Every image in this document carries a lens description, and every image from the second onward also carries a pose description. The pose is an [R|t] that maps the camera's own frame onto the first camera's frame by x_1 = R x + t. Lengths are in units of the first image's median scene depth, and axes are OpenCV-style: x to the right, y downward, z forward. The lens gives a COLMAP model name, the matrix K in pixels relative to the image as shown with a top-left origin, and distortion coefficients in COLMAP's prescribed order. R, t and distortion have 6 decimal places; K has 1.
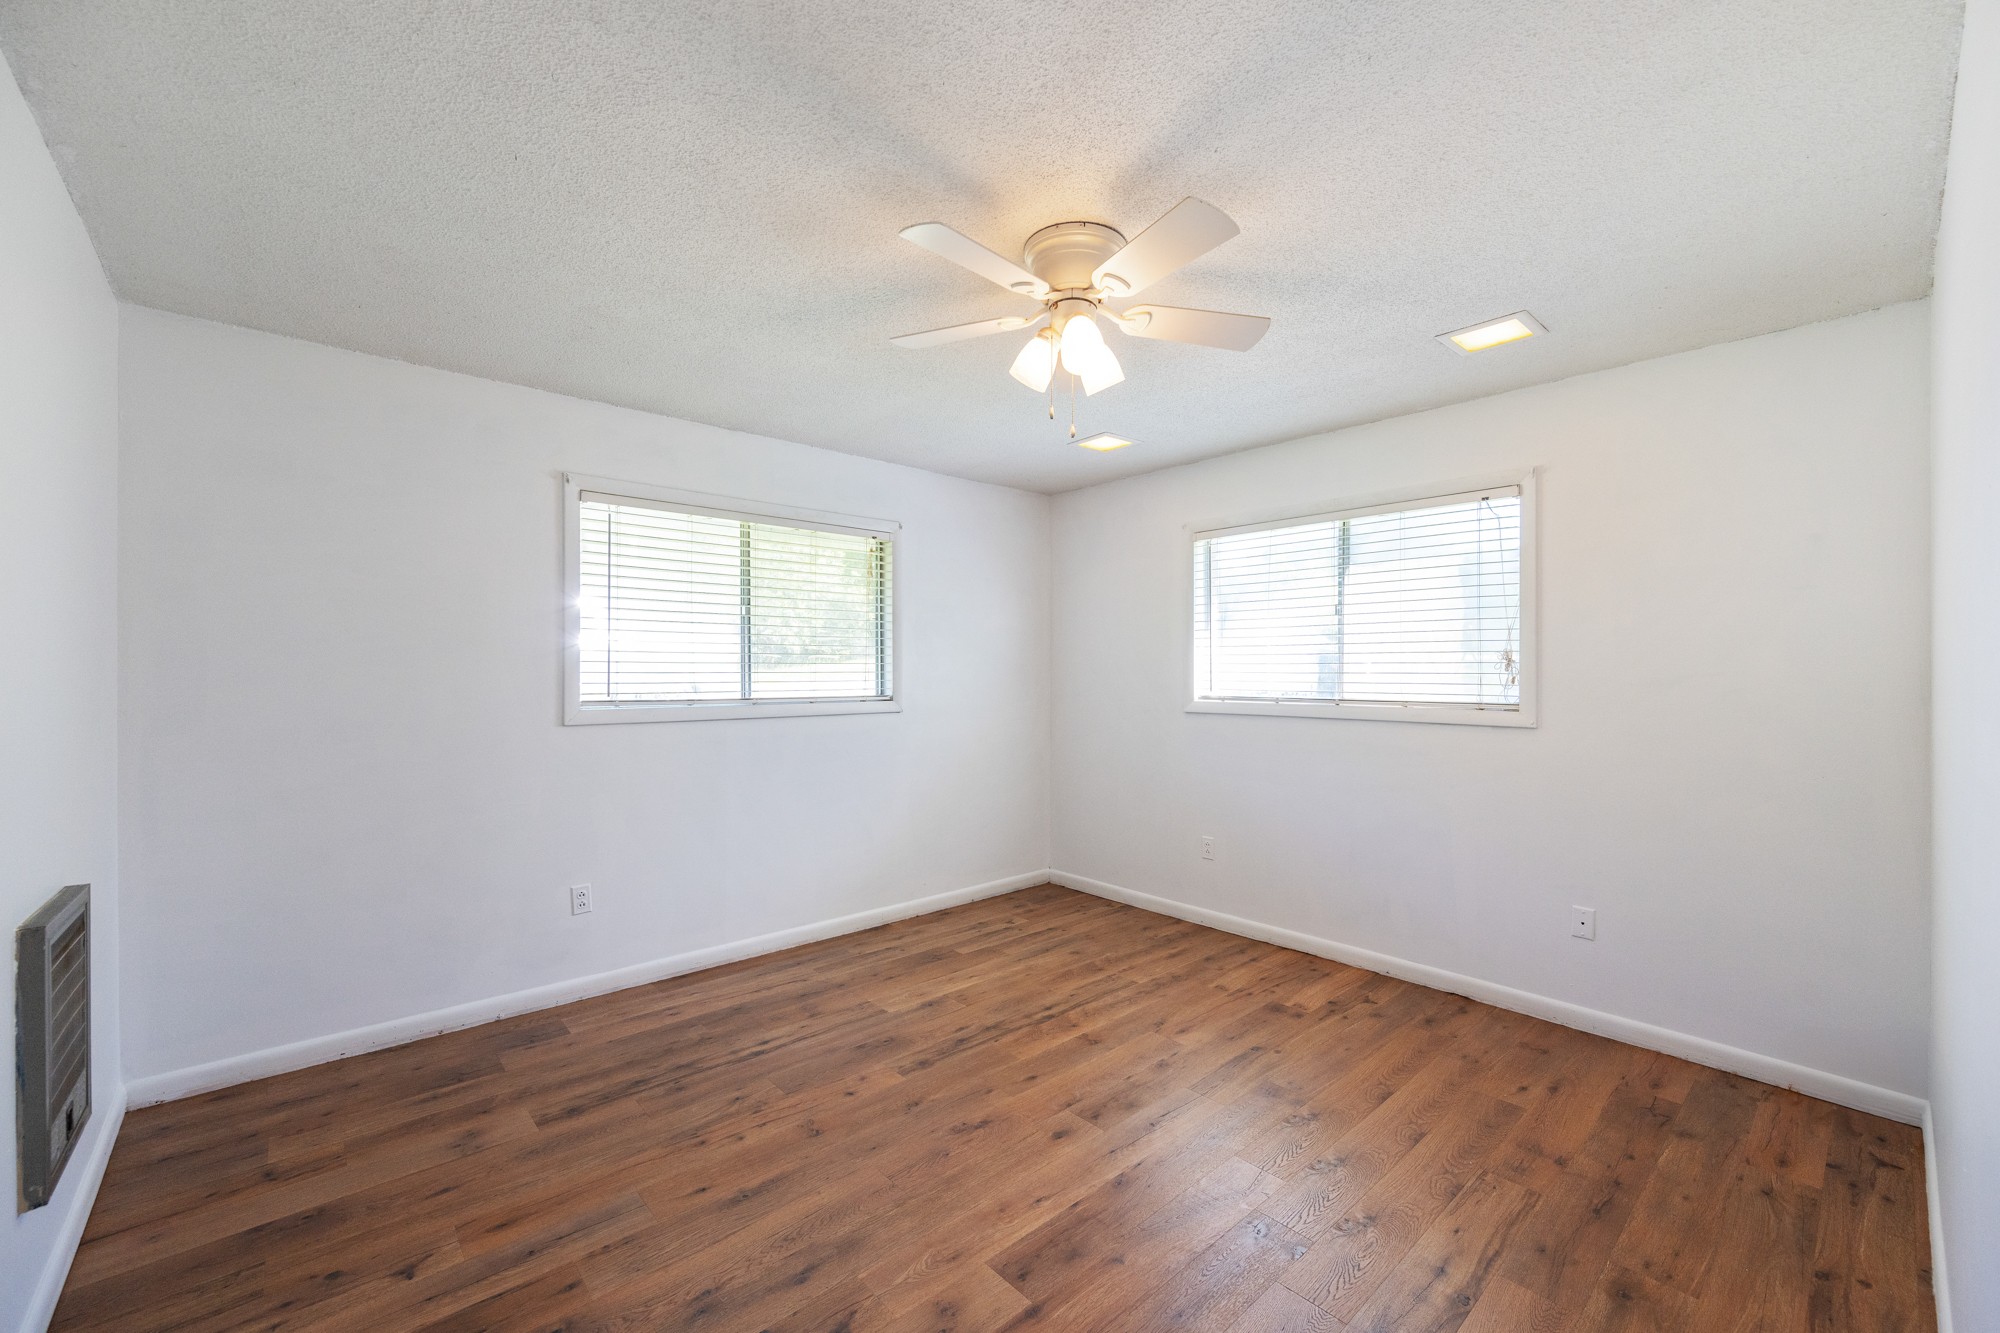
lens RADIAL K [[794.4, 0, 1003.1], [0, 794.4, 661.8], [0, 0, 1]] dist [0.001448, -0.000214]
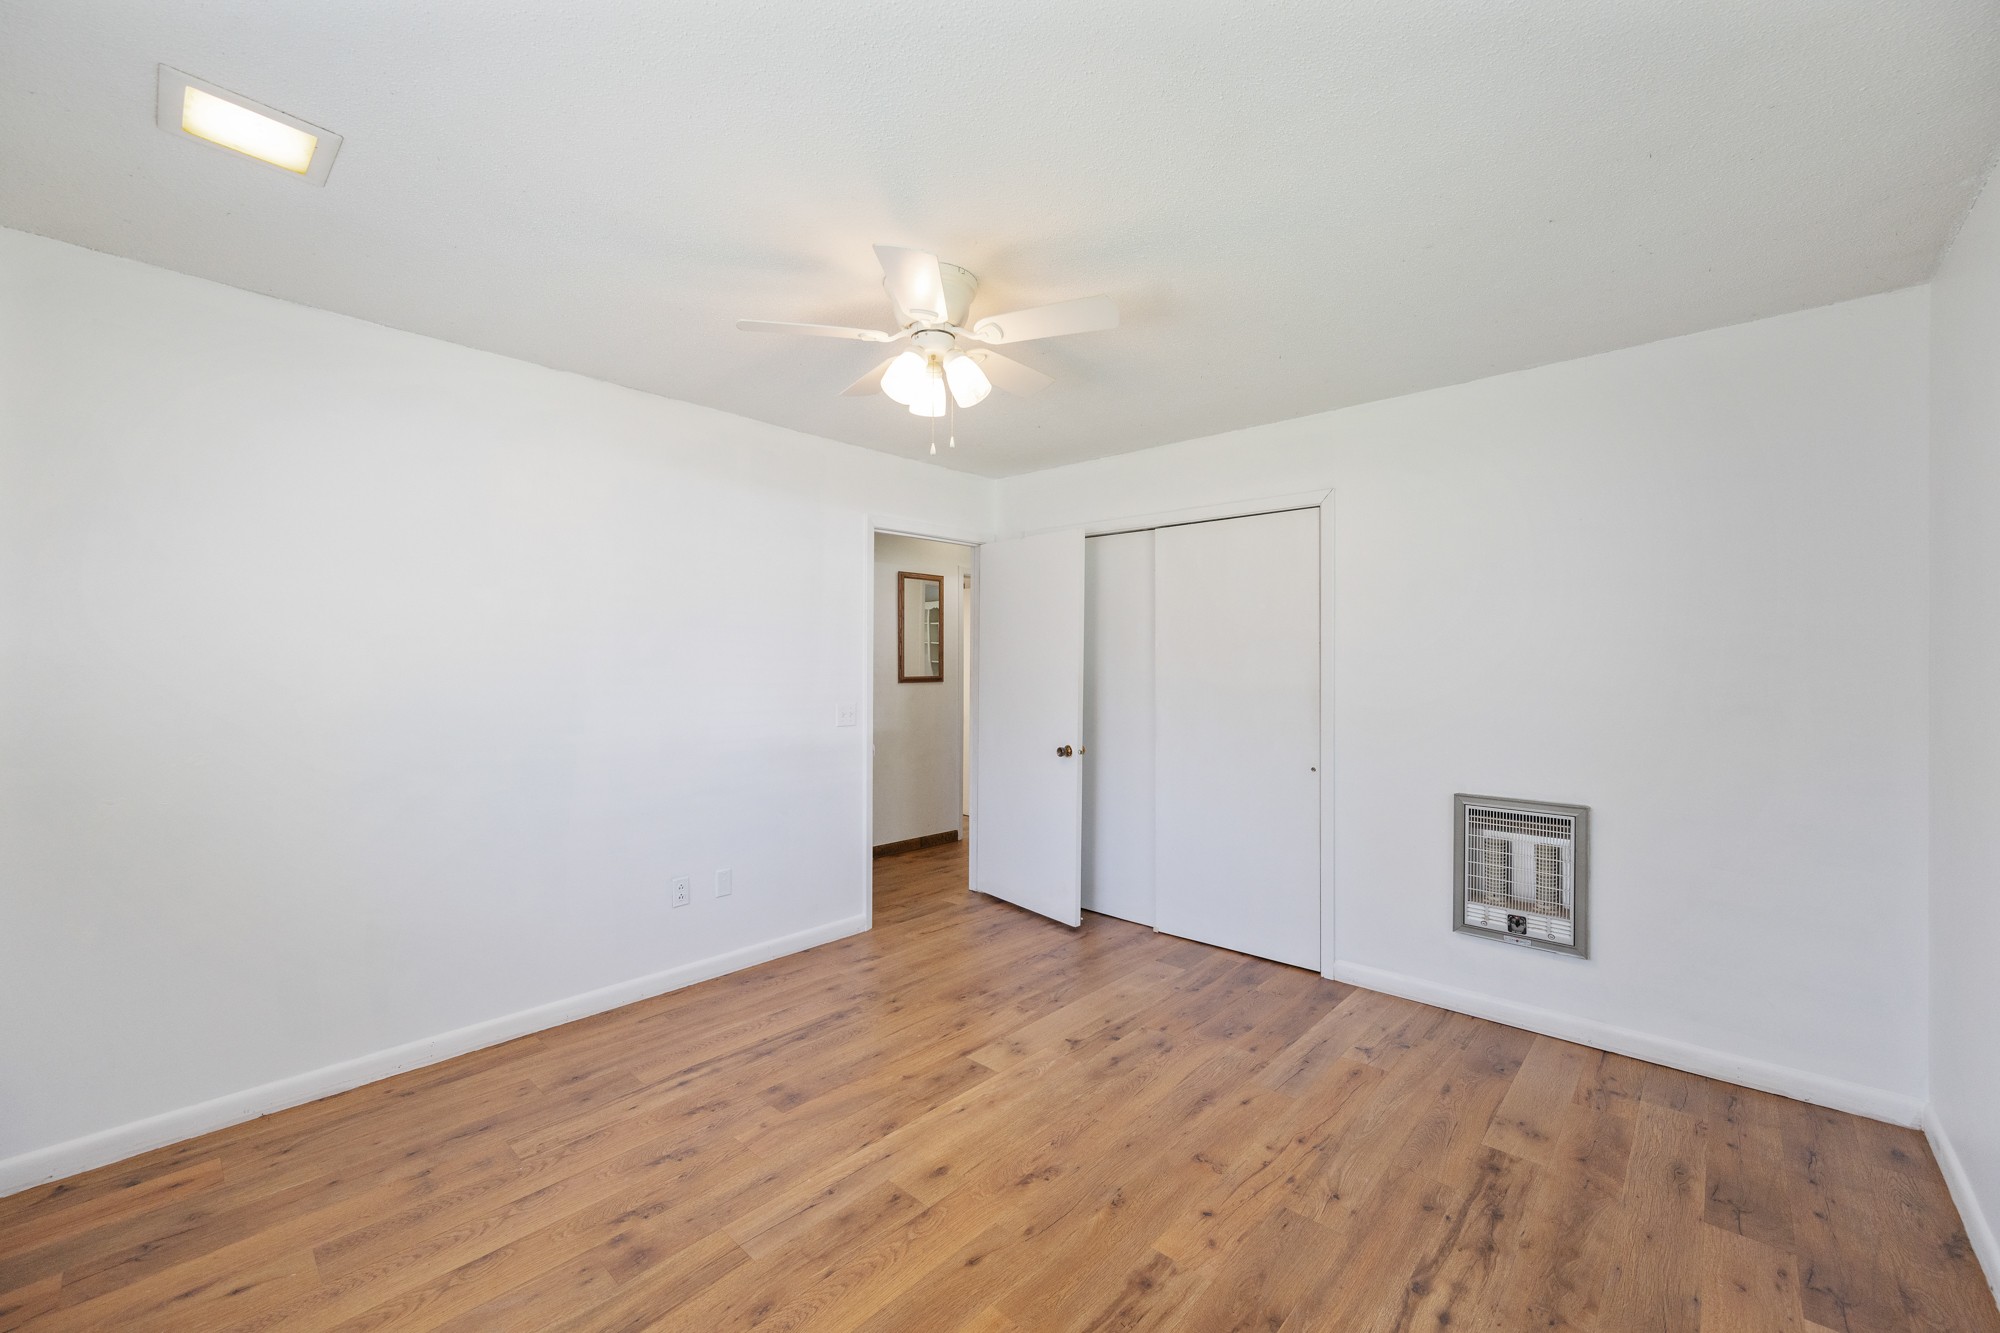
lens RADIAL K [[794.4, 0, 1003.1], [0, 794.4, 661.8], [0, 0, 1]] dist [0.001448, -0.000214]
pose [[-0.995160, -0.001496, -0.098256, 0.089389], [0.000421, 0.999810, -0.019479, 0.024339], [0.098267, -0.019426, -0.994970, 1.933092]]
